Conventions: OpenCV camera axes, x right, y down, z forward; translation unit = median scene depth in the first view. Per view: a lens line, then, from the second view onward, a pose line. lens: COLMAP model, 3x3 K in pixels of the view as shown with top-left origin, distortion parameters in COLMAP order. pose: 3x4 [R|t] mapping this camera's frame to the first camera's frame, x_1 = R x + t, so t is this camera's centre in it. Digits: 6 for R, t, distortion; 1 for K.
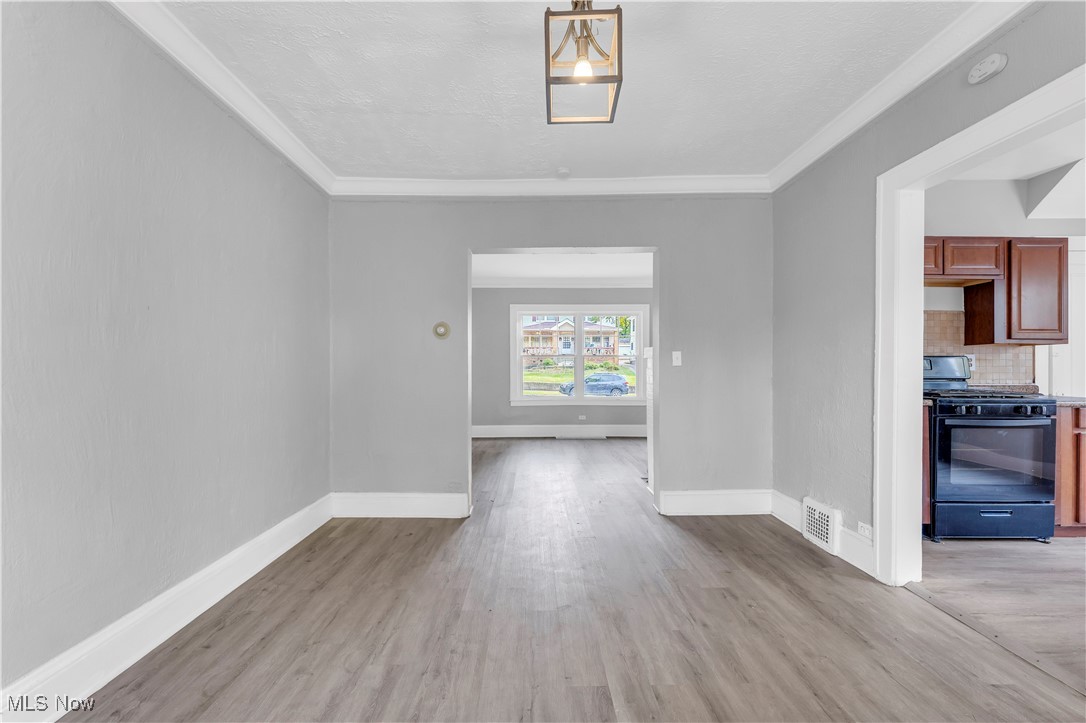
lens RADIAL K [[440.4, 0, 539.6], [0, 440.4, 367.5], [0, 0, 1]] dist [0.013885, 0.000025]
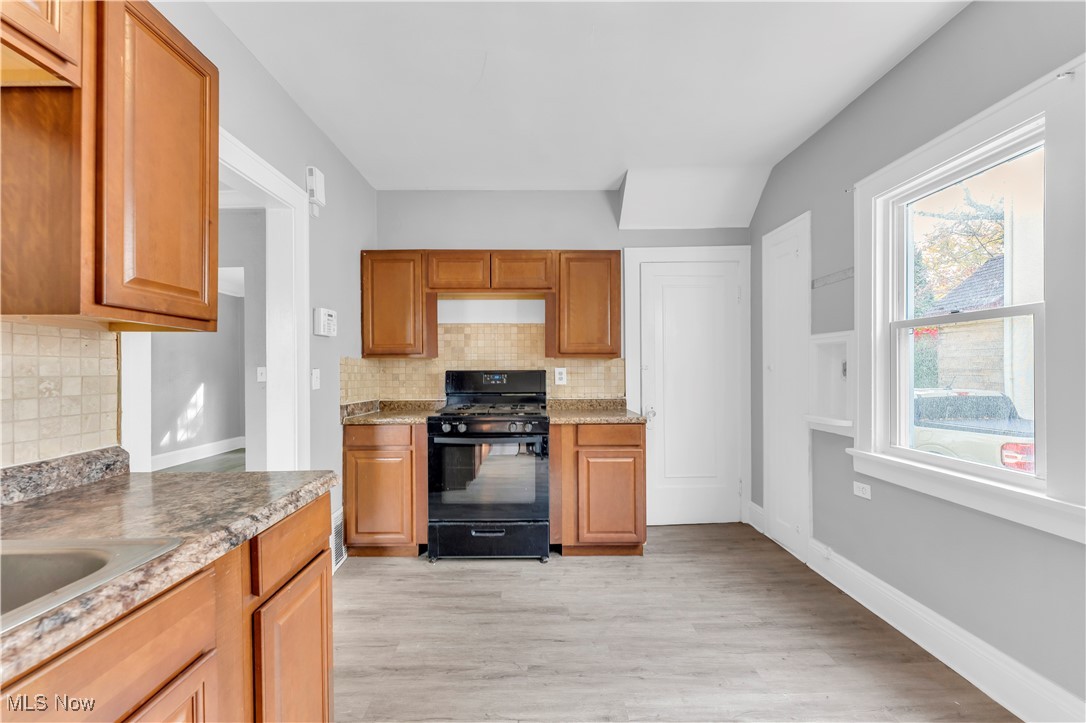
lens RADIAL K [[440.4, 0, 539.6], [0, 440.4, 367.5], [0, 0, 1]] dist [0.013885, 0.000025]
pose [[0.999903, -0.004107, -0.013344, 1.002978], [0.004043, 0.999980, -0.004819, -0.027792], [0.013364, 0.004765, 0.999899, 0.028927]]
